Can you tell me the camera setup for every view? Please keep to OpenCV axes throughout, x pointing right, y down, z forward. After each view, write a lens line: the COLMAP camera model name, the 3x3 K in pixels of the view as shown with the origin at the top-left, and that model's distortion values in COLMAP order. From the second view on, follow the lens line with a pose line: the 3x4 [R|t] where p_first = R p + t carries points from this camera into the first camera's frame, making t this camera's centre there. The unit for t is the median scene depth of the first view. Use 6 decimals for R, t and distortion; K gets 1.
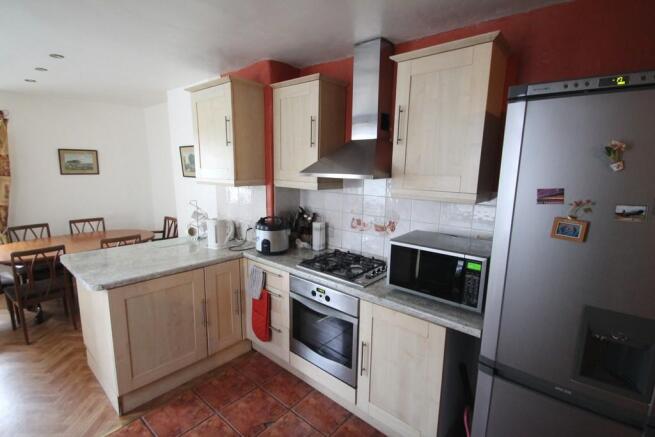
lens RADIAL K [[311.1, 0, 327.8], [0, 311.1, 221.1], [0, 0, 1]] dist [0.002837, 0.000083]
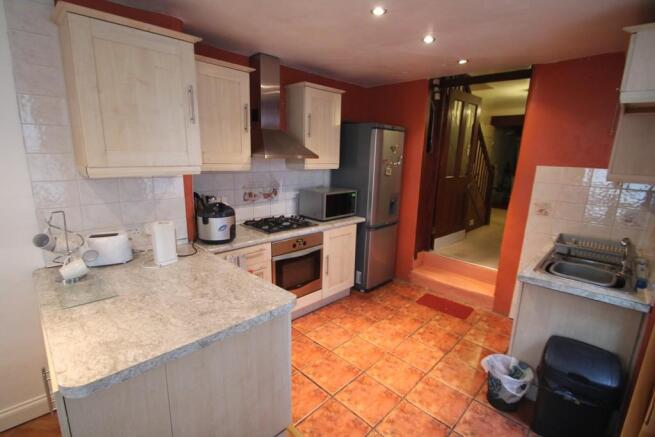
lens RADIAL K [[311.1, 0, 328.4], [0, 311.1, 220.3], [0, 0, 1]] dist [0.002837, 0.000083]
pose [[0.065769, -0.224177, 0.972327, -1.214862], [0.146407, 0.966058, 0.212829, -0.128043], [-0.987036, 0.128358, 0.096358, 0.652555]]
